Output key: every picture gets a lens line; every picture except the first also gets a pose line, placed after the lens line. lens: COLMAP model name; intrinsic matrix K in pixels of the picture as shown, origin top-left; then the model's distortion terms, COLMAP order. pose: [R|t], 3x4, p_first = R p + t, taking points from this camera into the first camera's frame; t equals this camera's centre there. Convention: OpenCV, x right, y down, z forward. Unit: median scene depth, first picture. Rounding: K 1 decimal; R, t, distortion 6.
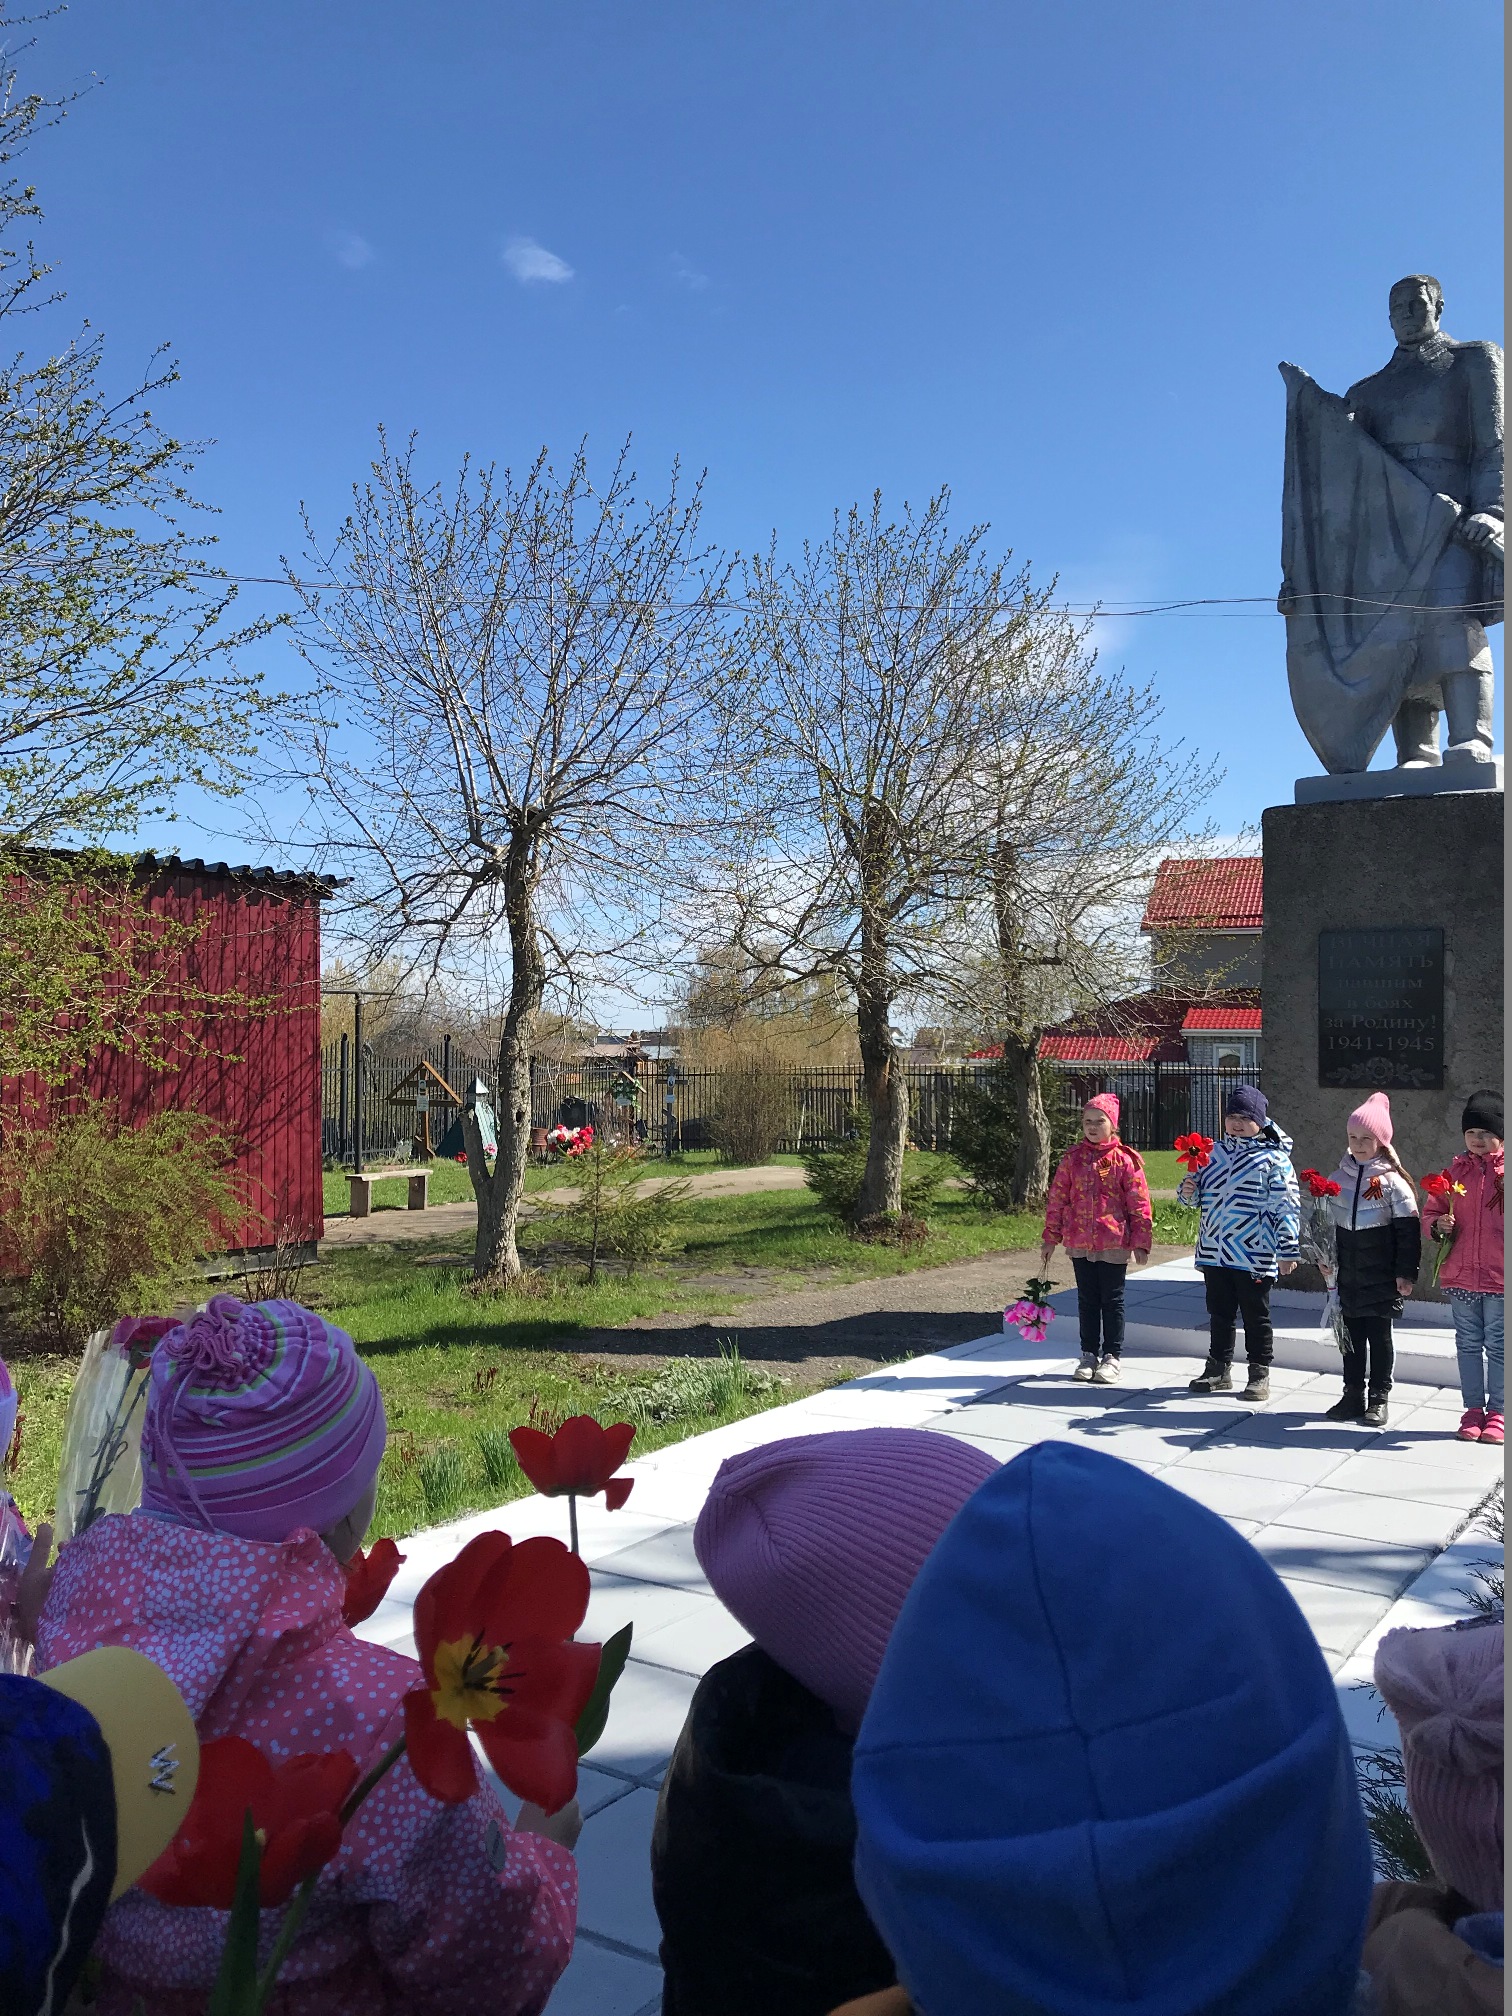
lens RADIAL K [[1649.4, 0, 767.3], [0, 1649.4, 998.8], [0, 0, 1]] dist [0.050067, -0.077969]
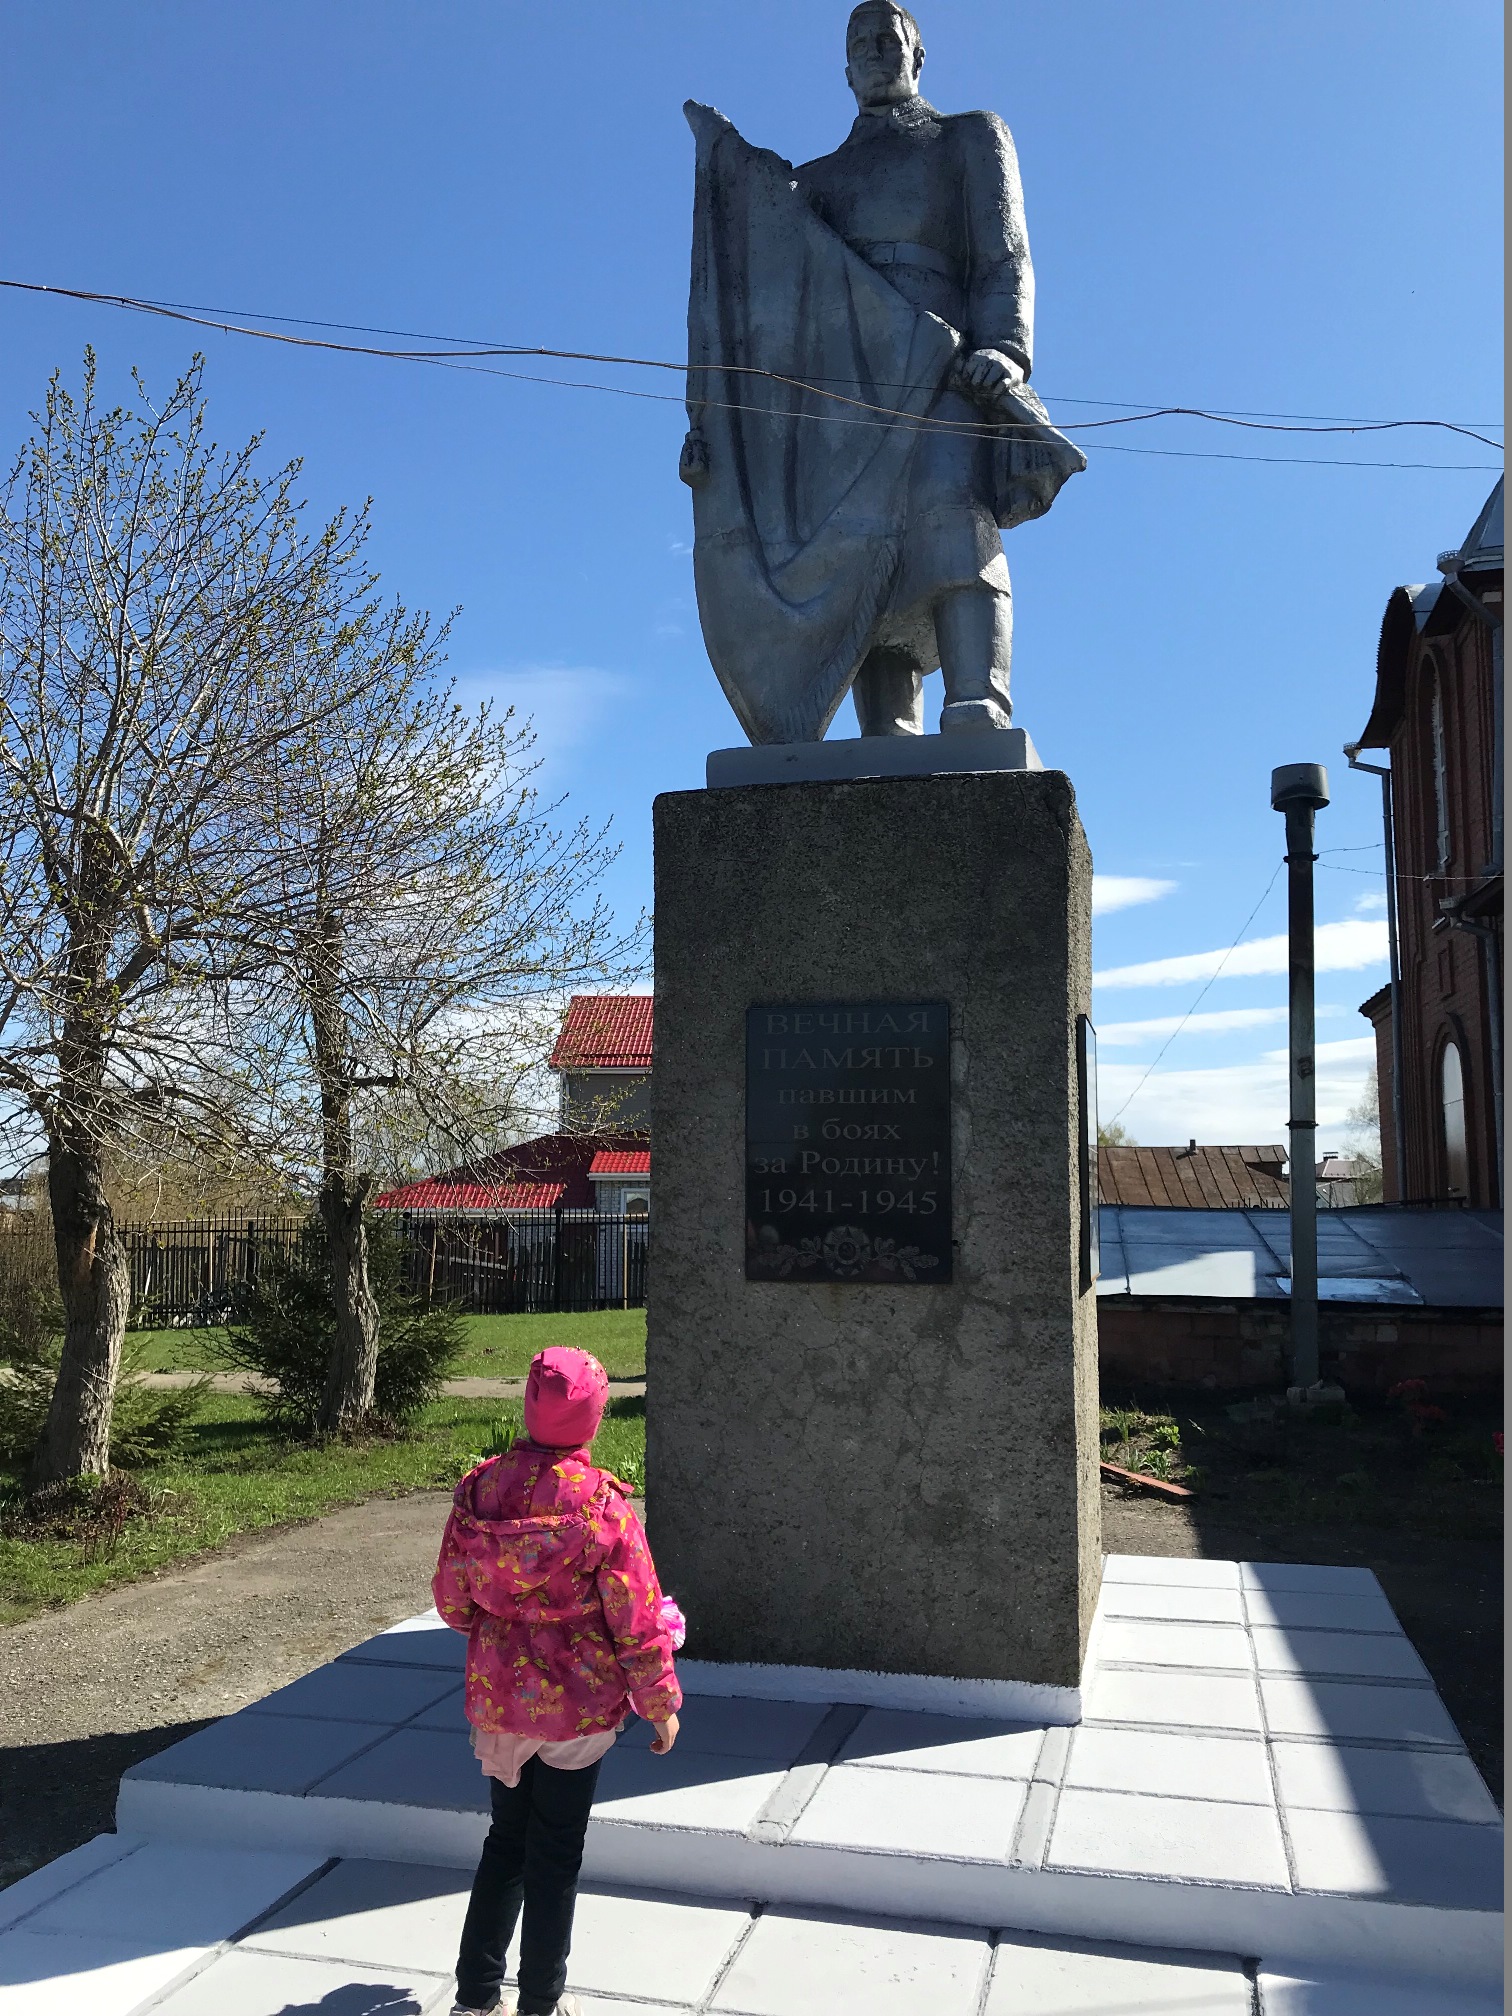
lens RADIAL K [[1649.4, 0, 767.3], [0, 1649.4, 998.8], [0, 0, 1]] dist [0.050067, -0.077969]
pose [[0.941919, 0.030892, 0.334416, 0.143884], [-0.001870, 0.996227, -0.086762, 0.006209], [-0.335835, 0.081097, 0.938423, 0.446239]]
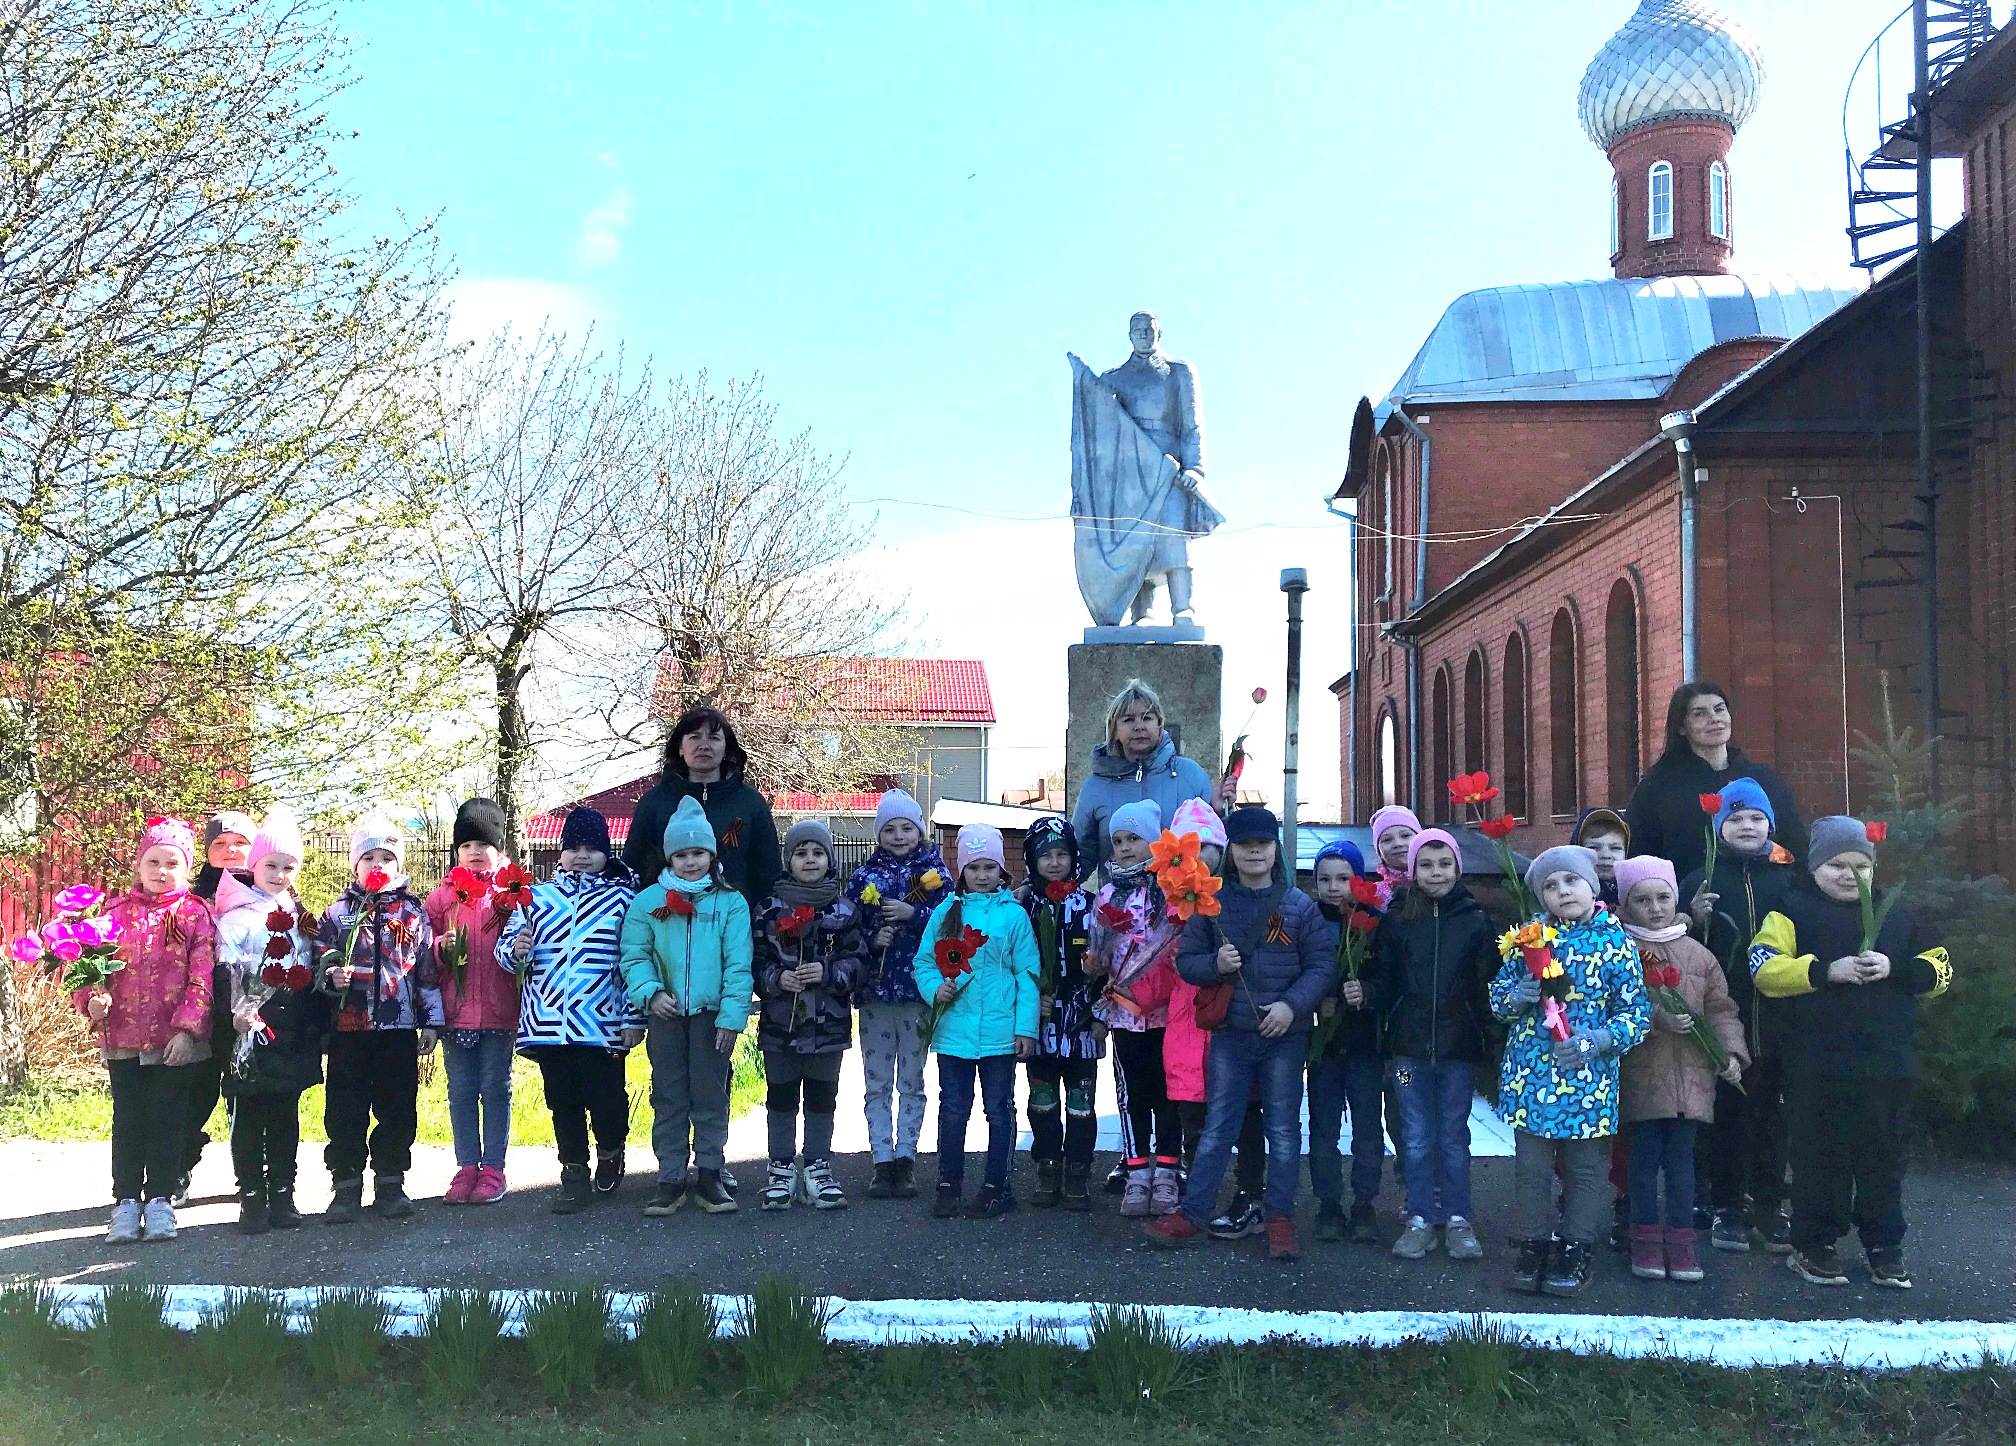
lens RADIAL K [[1631.5, 0, 949.8], [0, 1631.5, 753.4], [0, 0, 1]] dist [-0.003234, -0.007926]
pose [[0.898095, 0.020294, 0.439333, -0.457114], [-0.012377, 0.999705, -0.020878, 0.019293], [-0.439628, 0.013313, 0.898081, -0.308574]]
